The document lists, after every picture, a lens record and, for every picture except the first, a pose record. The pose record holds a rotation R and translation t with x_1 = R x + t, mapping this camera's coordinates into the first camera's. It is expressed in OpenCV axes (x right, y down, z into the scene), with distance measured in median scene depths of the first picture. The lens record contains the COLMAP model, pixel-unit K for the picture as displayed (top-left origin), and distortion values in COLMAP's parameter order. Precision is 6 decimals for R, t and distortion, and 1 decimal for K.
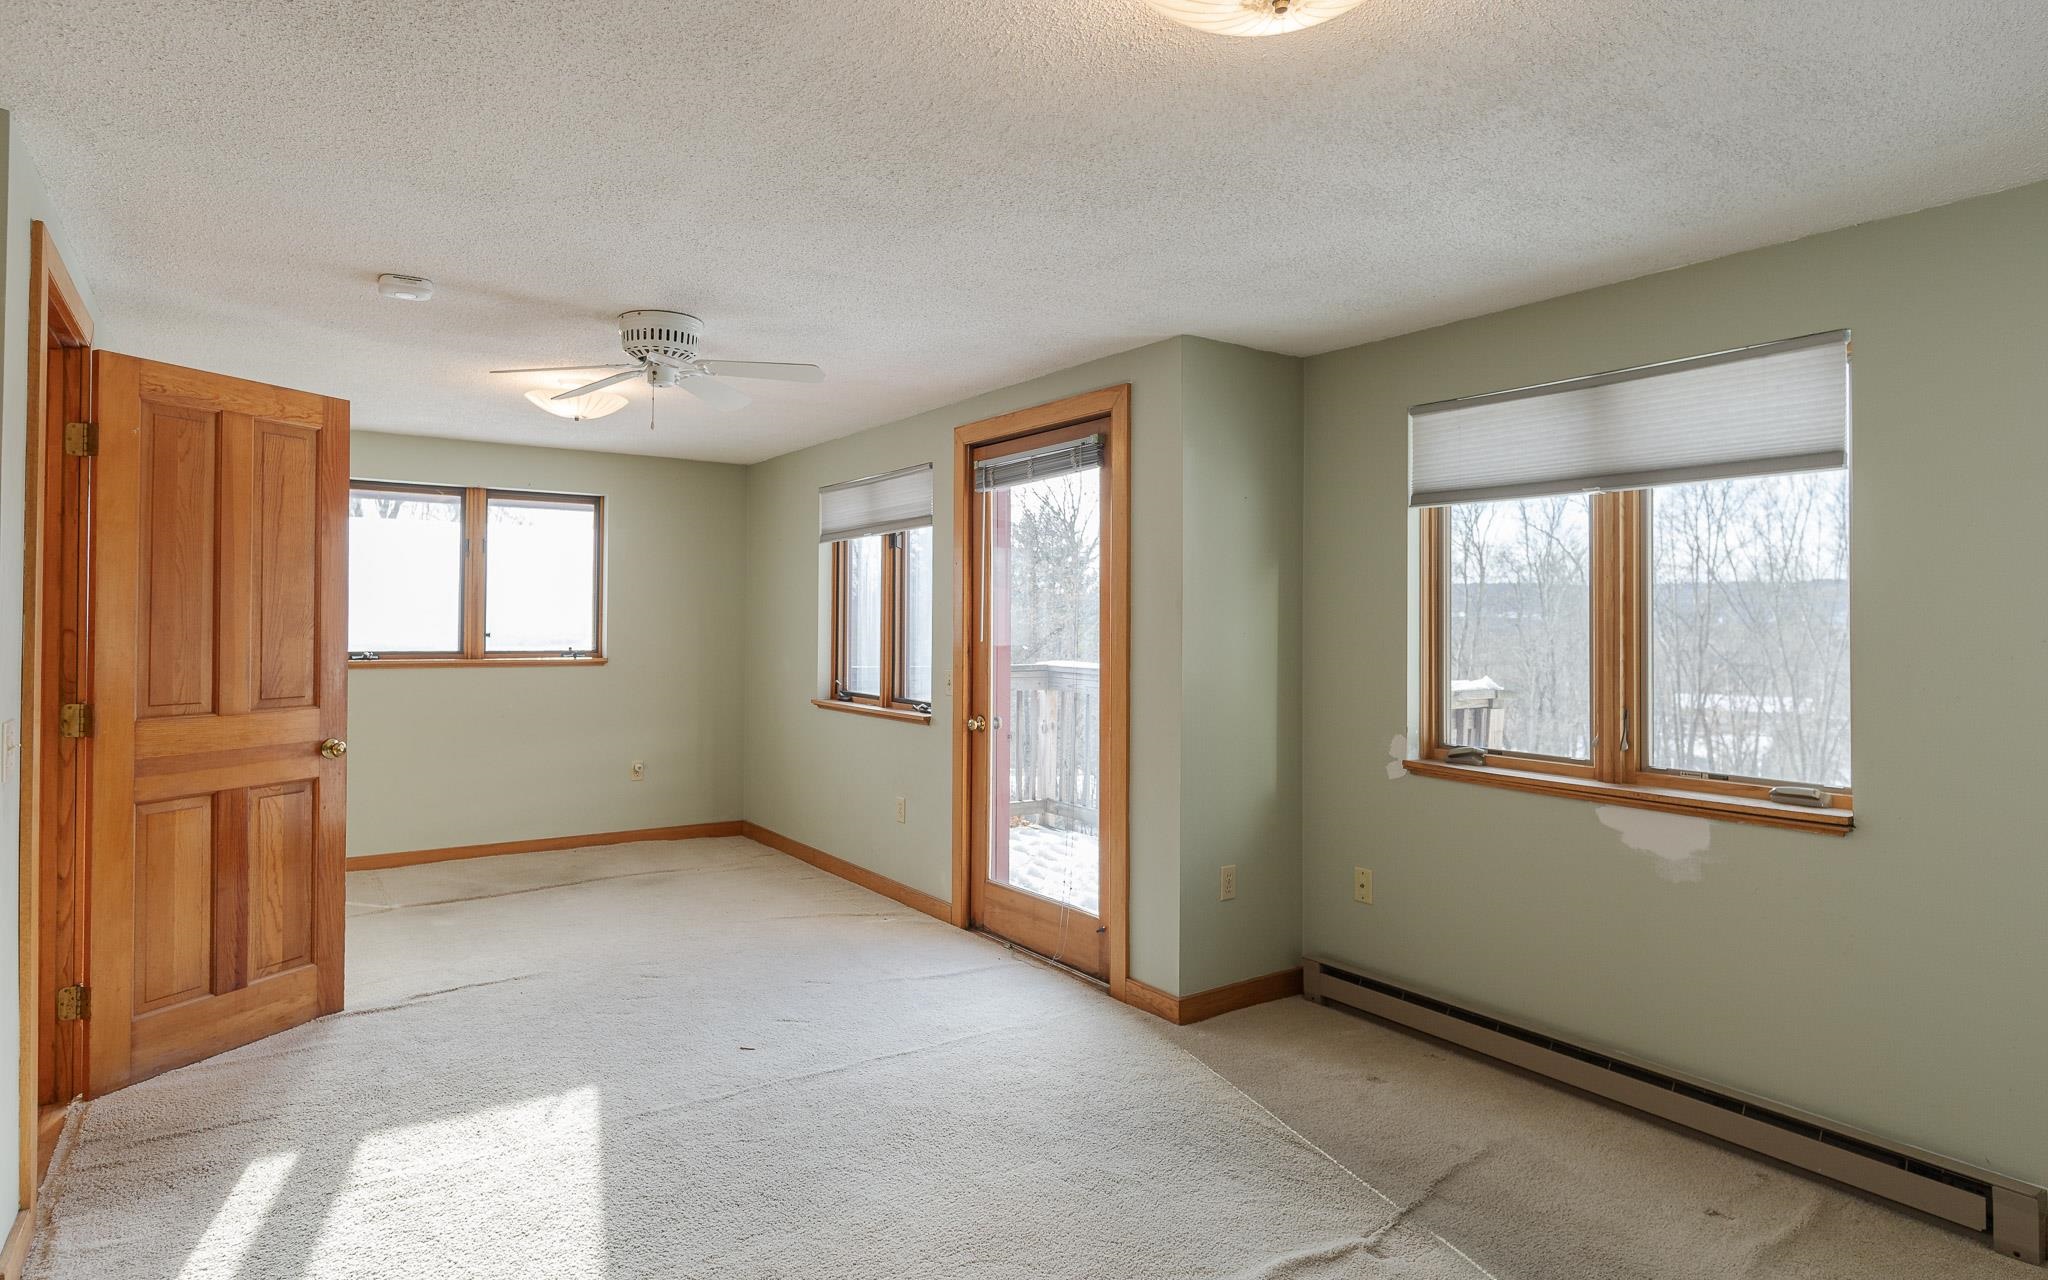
lens RADIAL K [[1089.1, 0, 1019.8], [0, 1089.1, 617.9], [0, 0, 1]] dist [-0.003945, -0.000224]
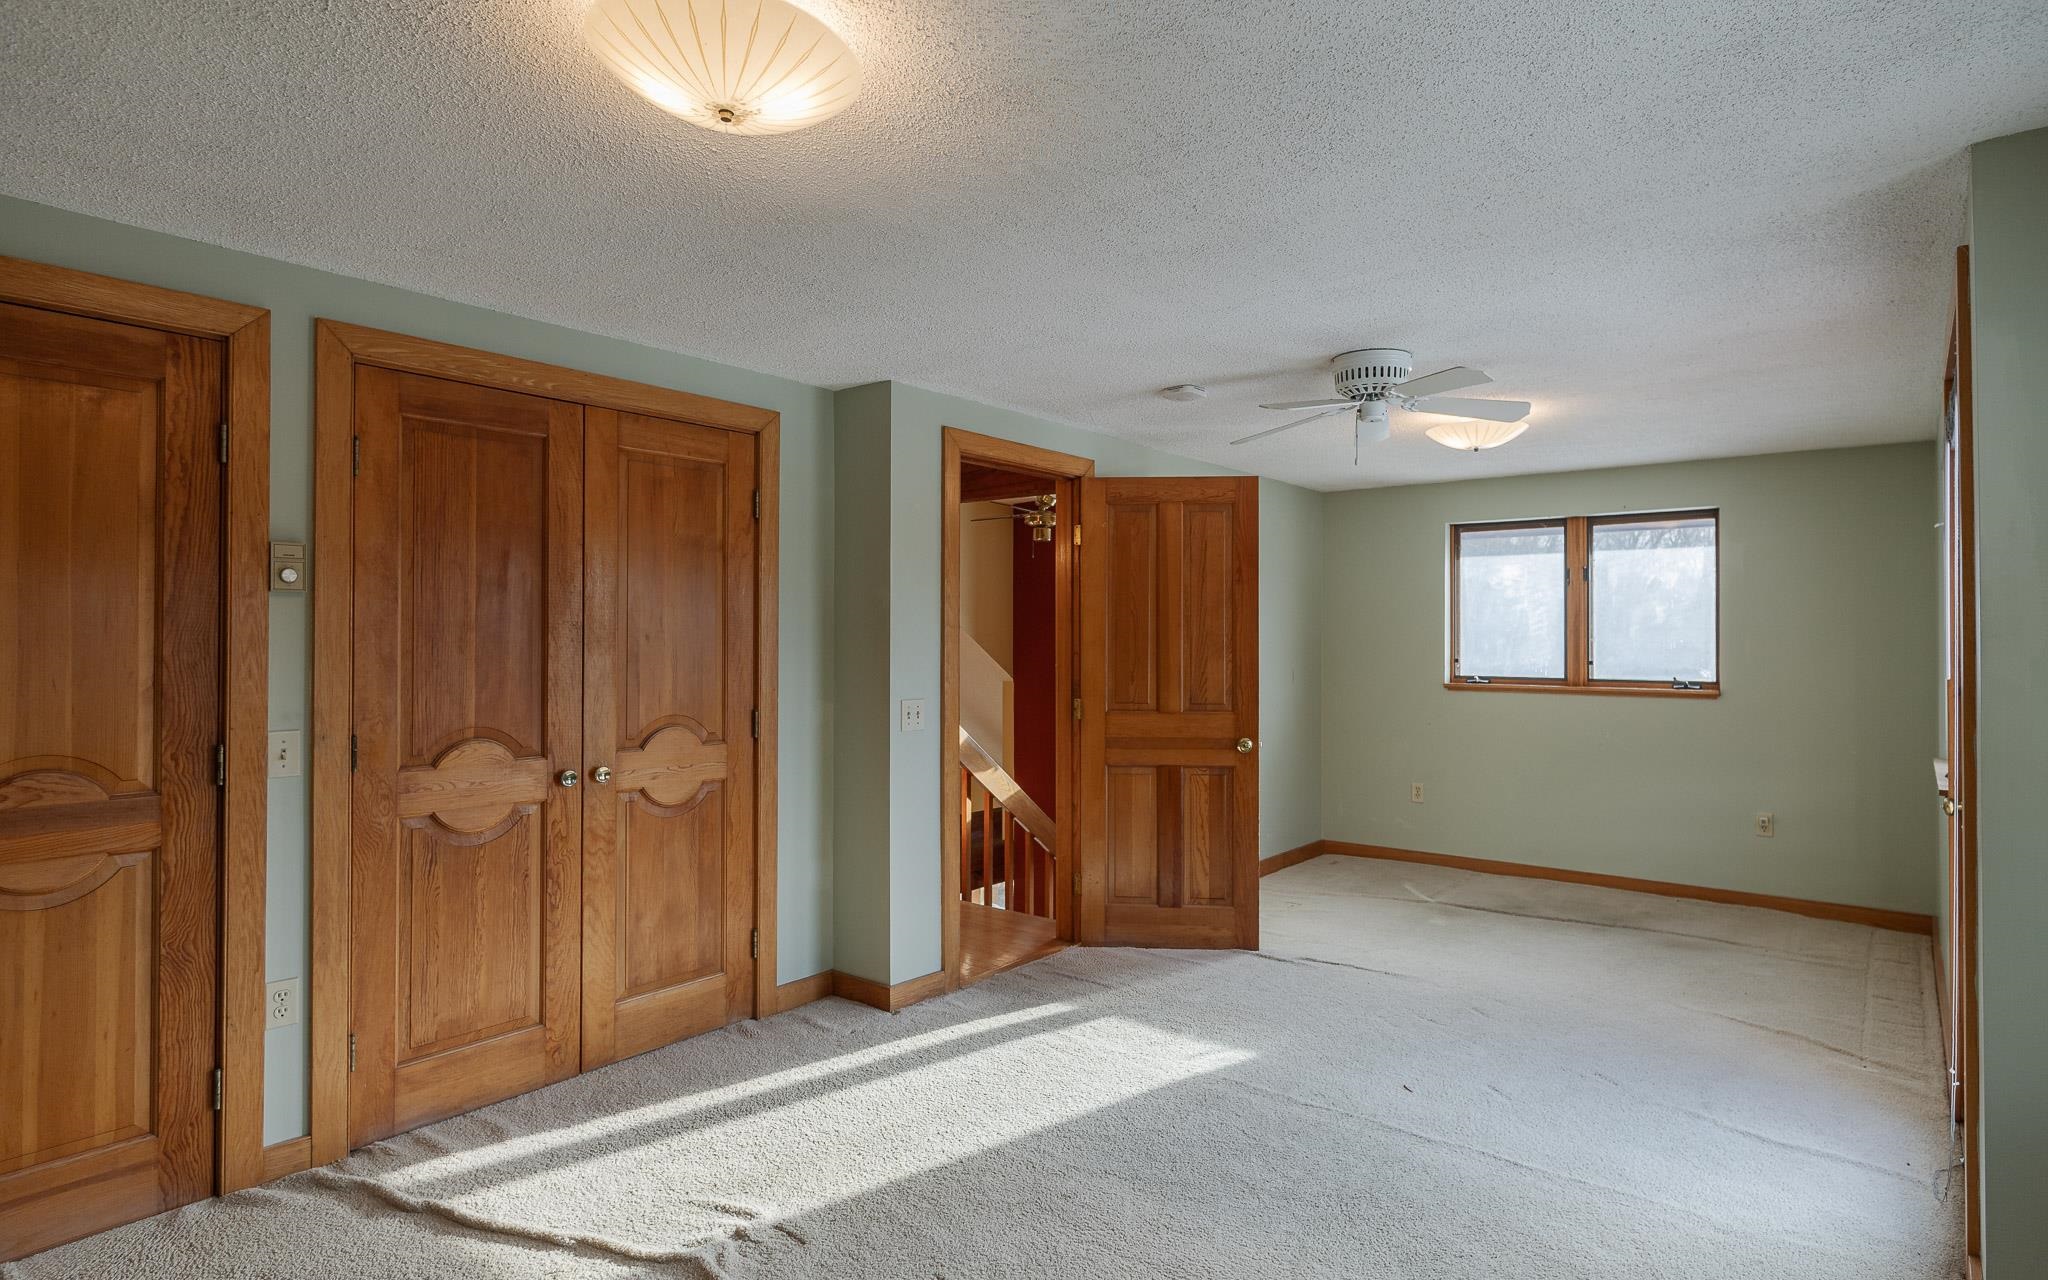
lens RADIAL K [[1093.2, 0, 1024.0], [0, 1093.2, 640.0], [0, 0, 1]] dist [-0.000443, 0.000524]
pose [[0.311932, -0.002427, -0.950101, 0.549462], [-0.001357, 0.999995, -0.003000, -0.002449], [0.950103, 0.002225, 0.311927, 0.351232]]
